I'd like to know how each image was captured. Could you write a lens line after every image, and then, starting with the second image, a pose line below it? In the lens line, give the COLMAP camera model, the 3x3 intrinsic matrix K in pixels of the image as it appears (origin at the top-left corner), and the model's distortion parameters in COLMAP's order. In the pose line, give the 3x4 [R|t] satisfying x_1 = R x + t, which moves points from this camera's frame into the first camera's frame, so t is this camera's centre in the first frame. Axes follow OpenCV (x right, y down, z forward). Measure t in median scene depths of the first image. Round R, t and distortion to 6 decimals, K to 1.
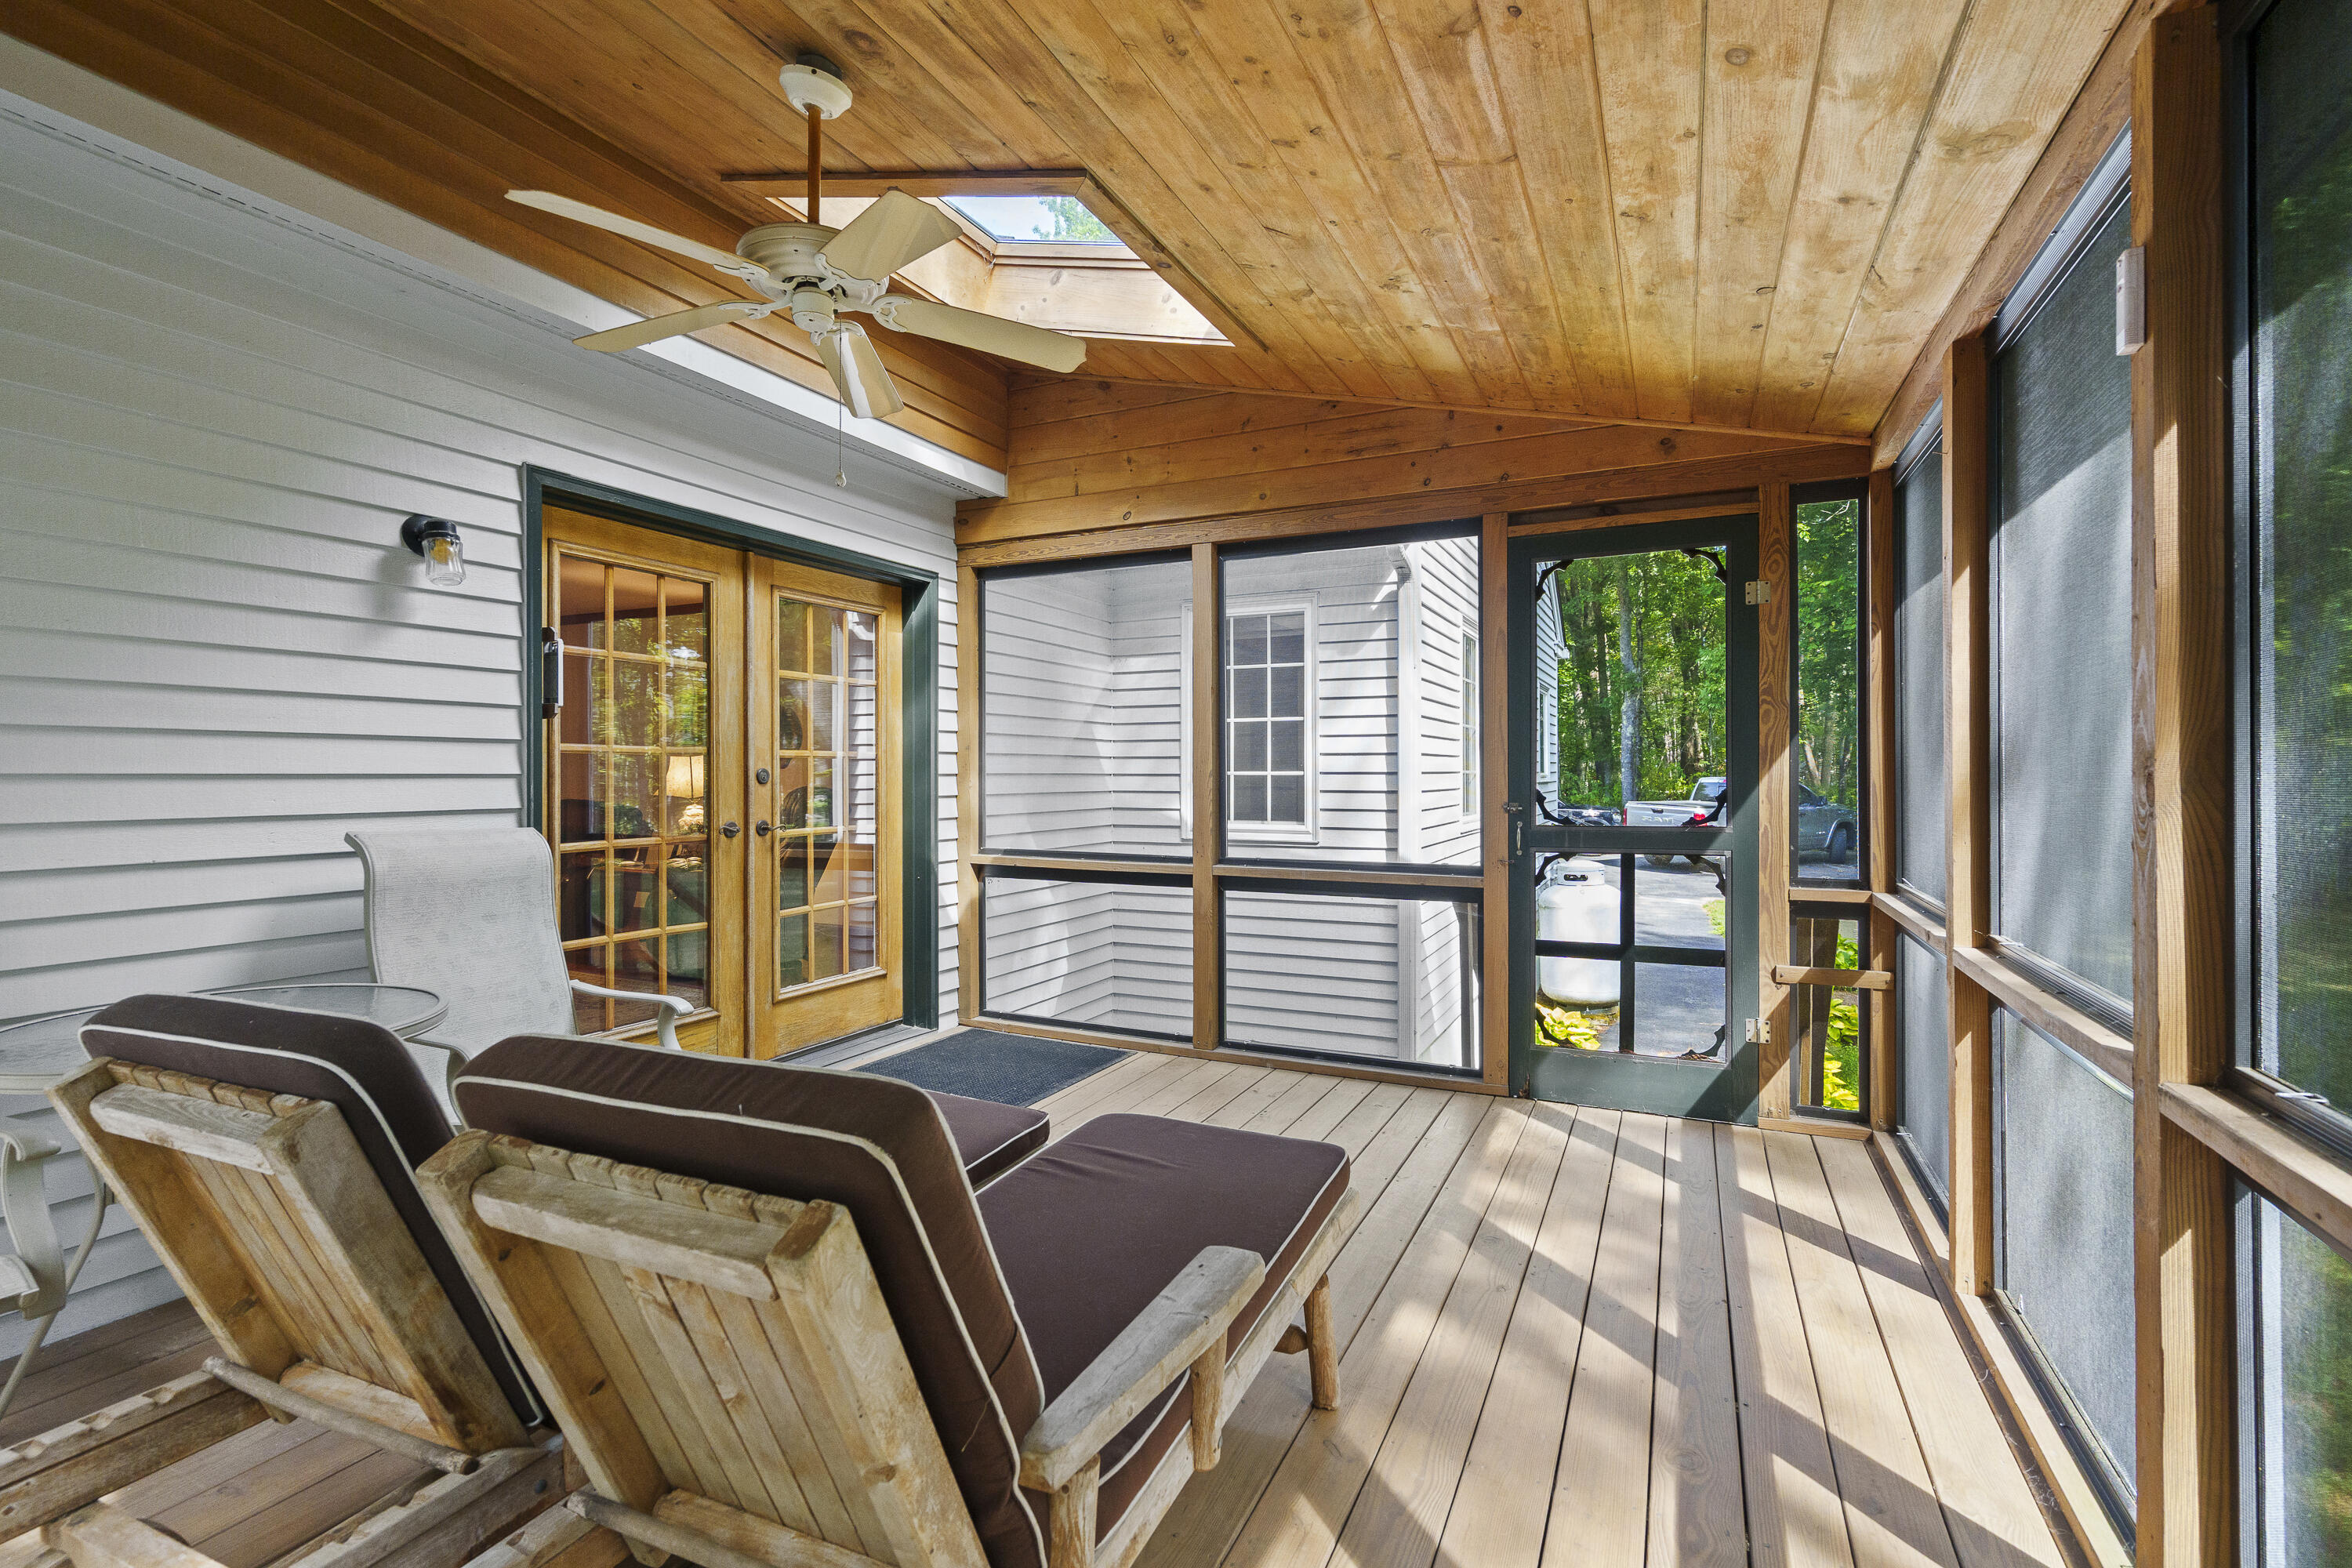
lens RADIAL K [[1072.4, 0, 1174.0], [0, 1072.4, 779.1], [0, 0, 1]] dist [0.002470, 0.002833]
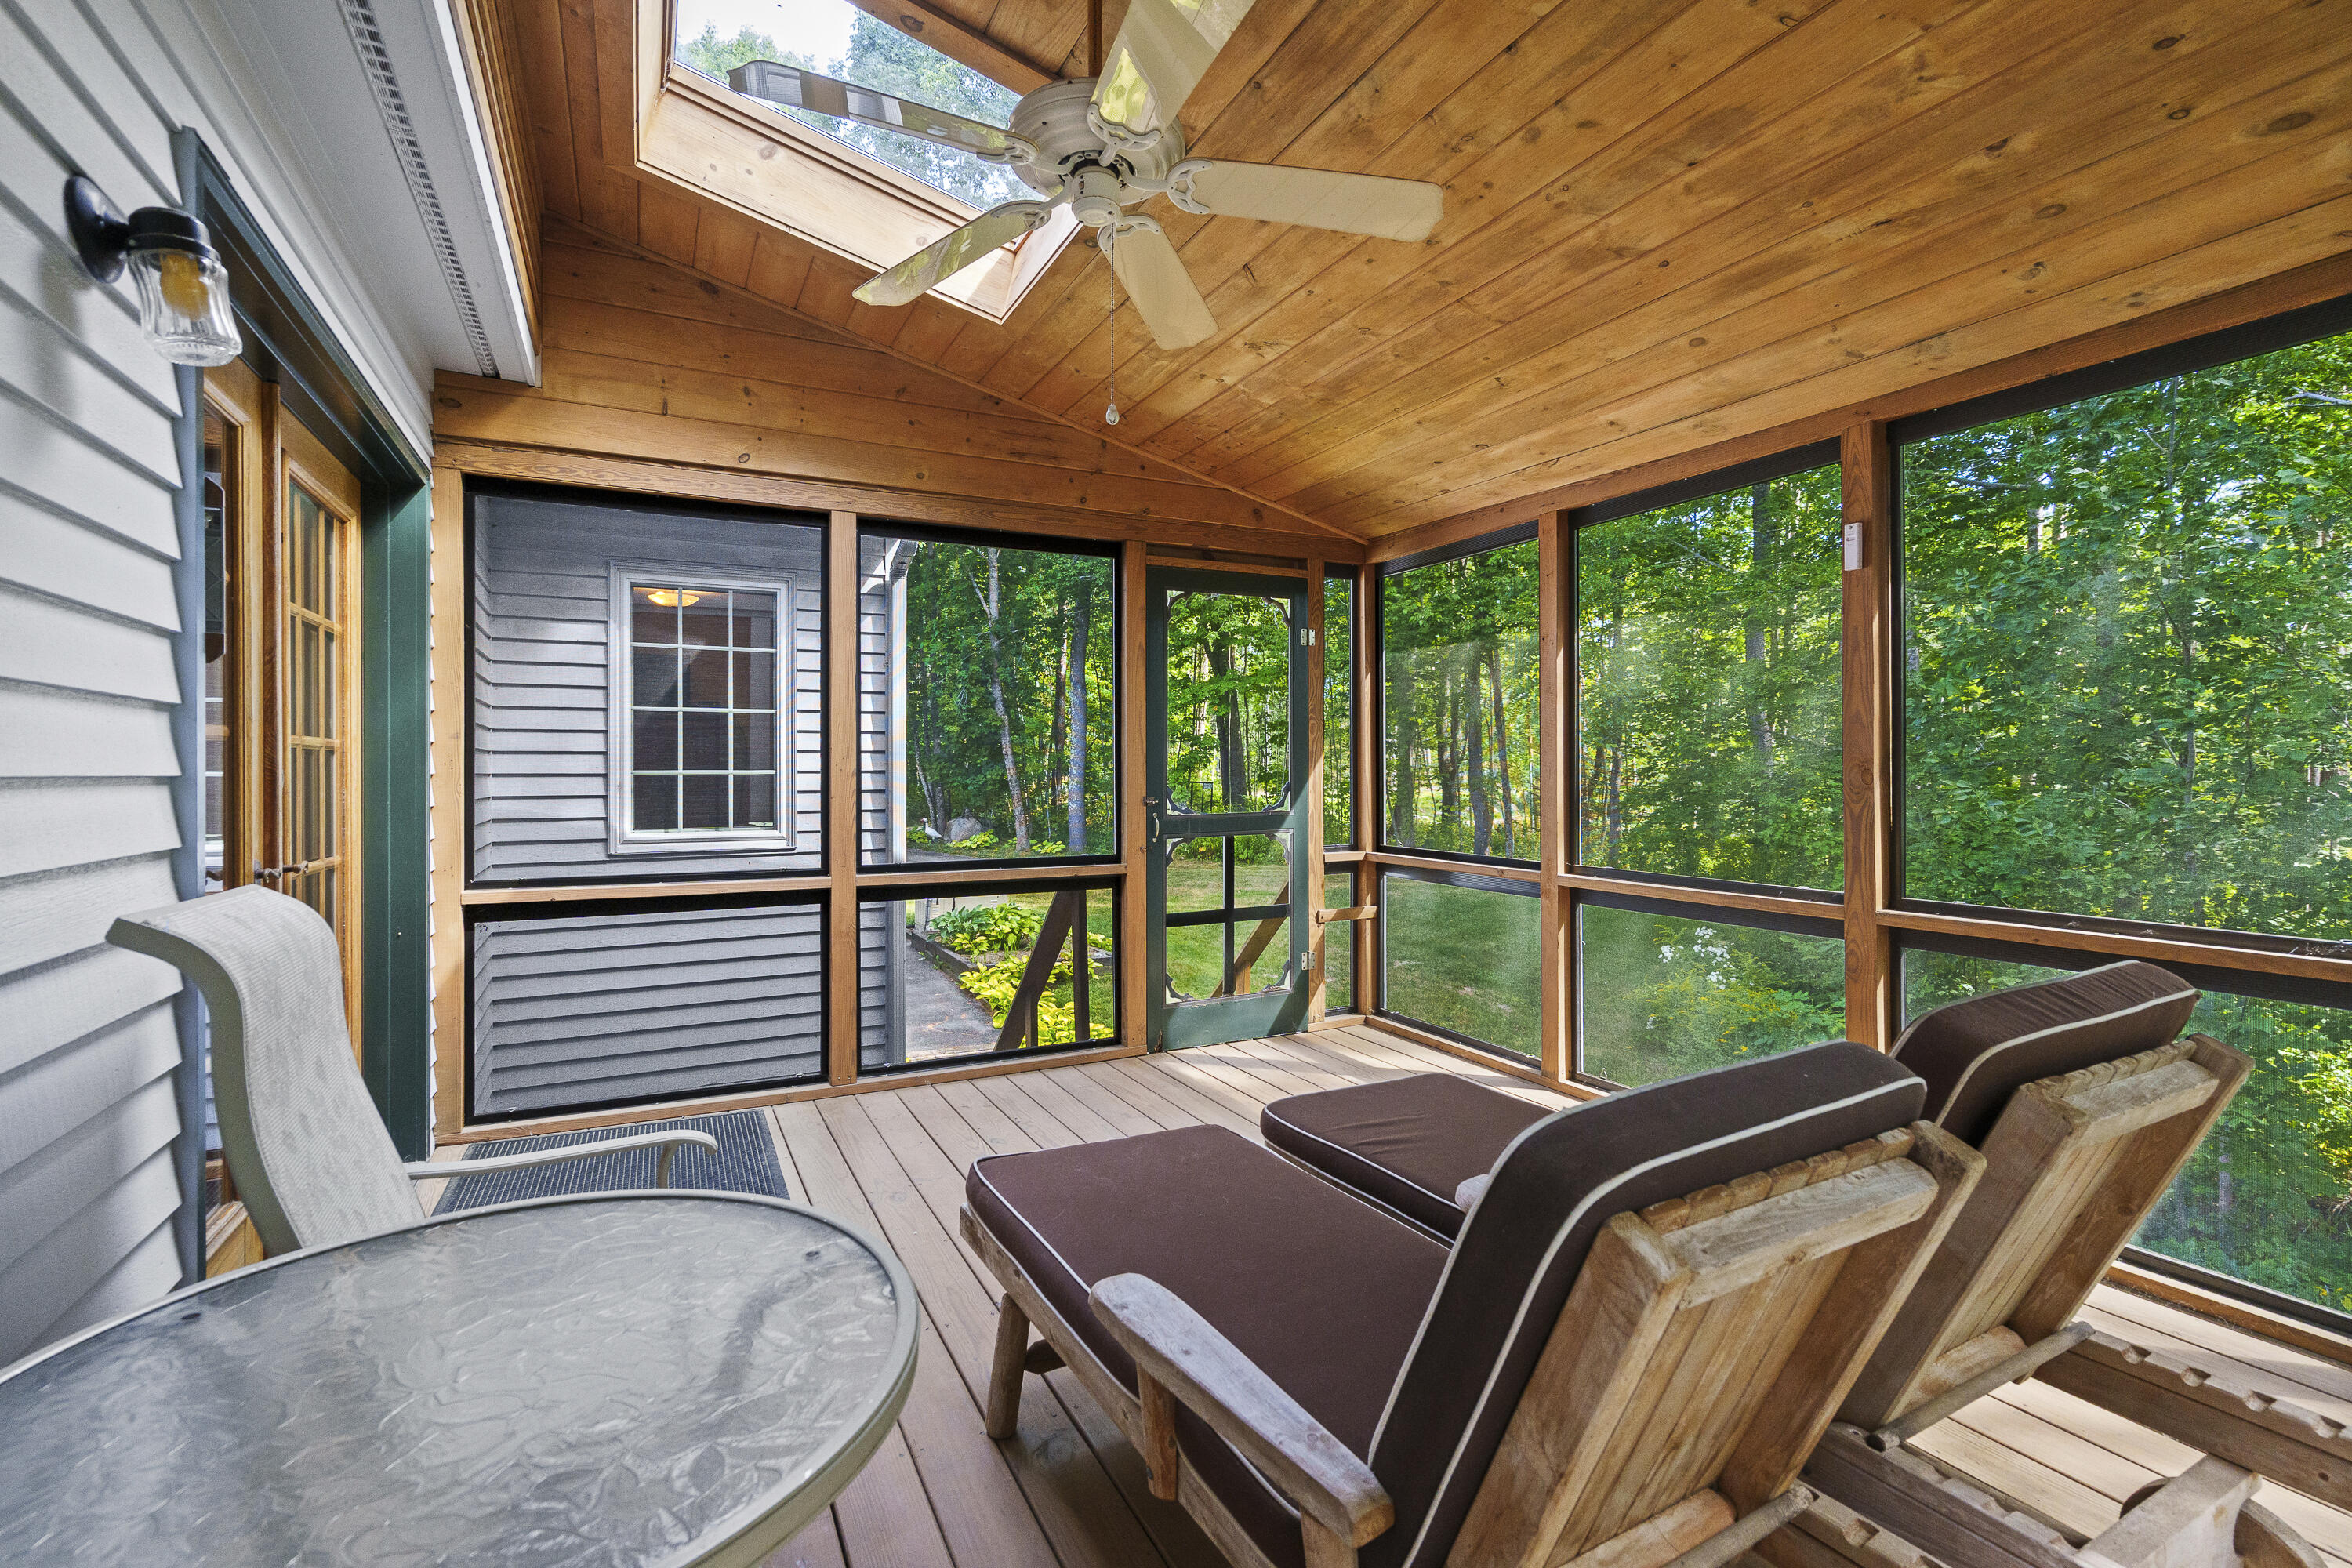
lens RADIAL K [[1072.4, 0, 1178.7], [0, 1072.4, 772.1], [0, 0, 1]] dist [0.002470, 0.002833]
pose [[0.607437, -0.002326, 0.794365, -0.581763], [0.006923, 0.999973, -0.002365, -0.001225], [-0.794338, 0.006936, 0.607437, 0.282686]]
